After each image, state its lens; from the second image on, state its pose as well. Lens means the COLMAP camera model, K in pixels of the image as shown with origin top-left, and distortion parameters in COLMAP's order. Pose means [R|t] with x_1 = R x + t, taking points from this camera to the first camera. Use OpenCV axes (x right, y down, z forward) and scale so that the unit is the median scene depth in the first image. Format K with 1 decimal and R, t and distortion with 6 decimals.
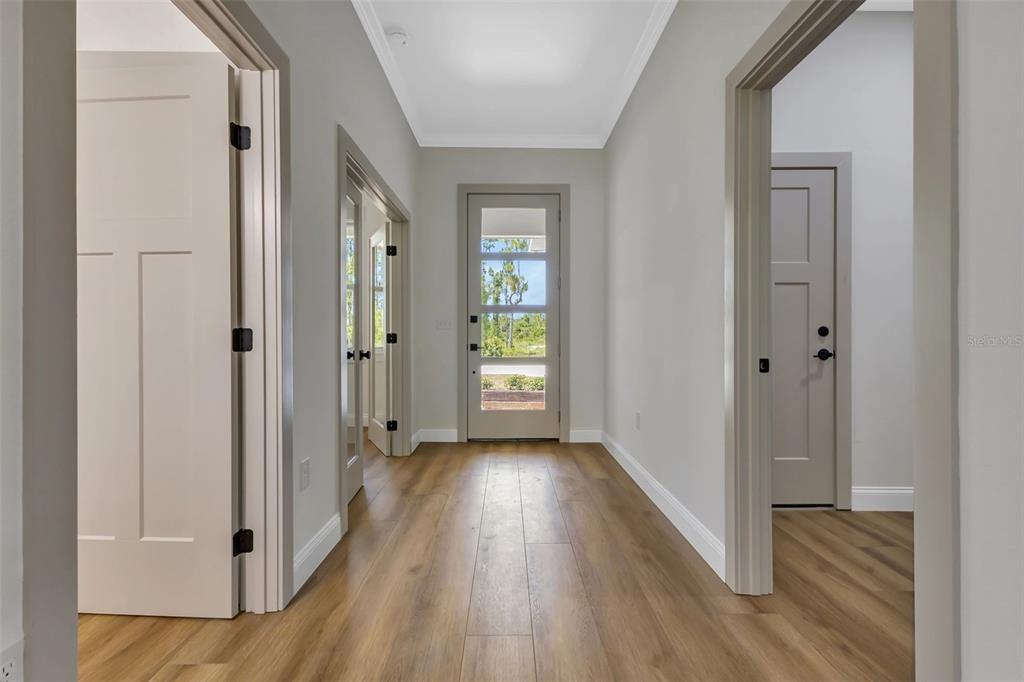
lens RADIAL K [[450.5, 0, 511.6], [0, 450.5, 337.8], [0, 0, 1]] dist [0.000413, -0.000216]
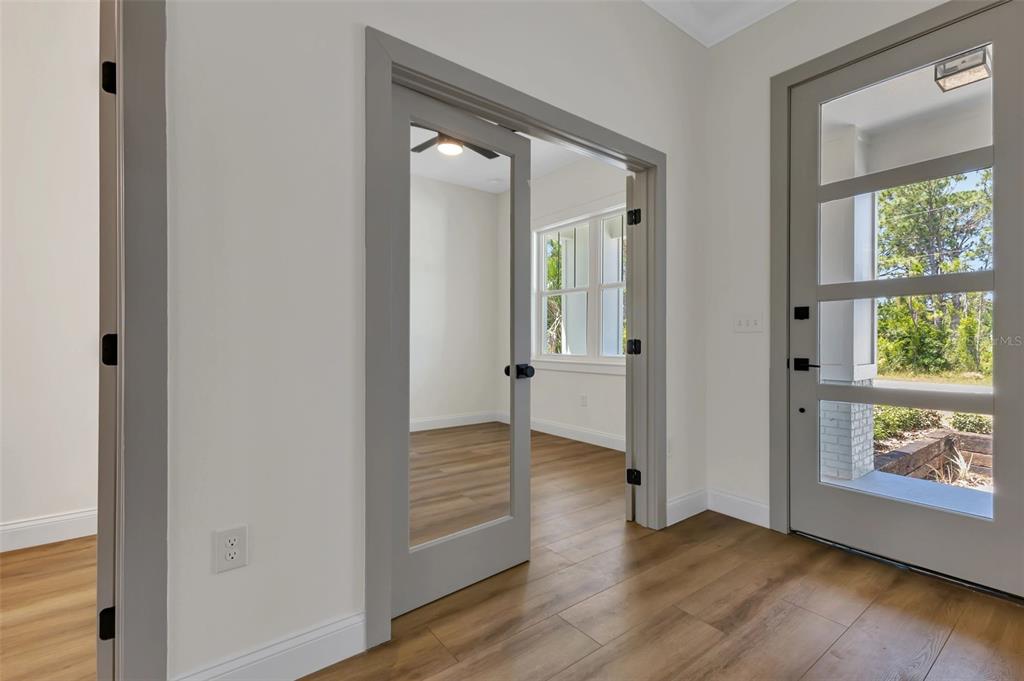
lens RADIAL K [[451.6, 0, 511.5], [0, 451.6, 343.1], [0, 0, 1]] dist [0.000515, -0.000128]
pose [[0.601770, 0.001320, -0.798668, 0.141605], [-0.003373, 0.999994, -0.000889, -0.002948], [0.798662, 0.003229, 0.601771, 0.392683]]
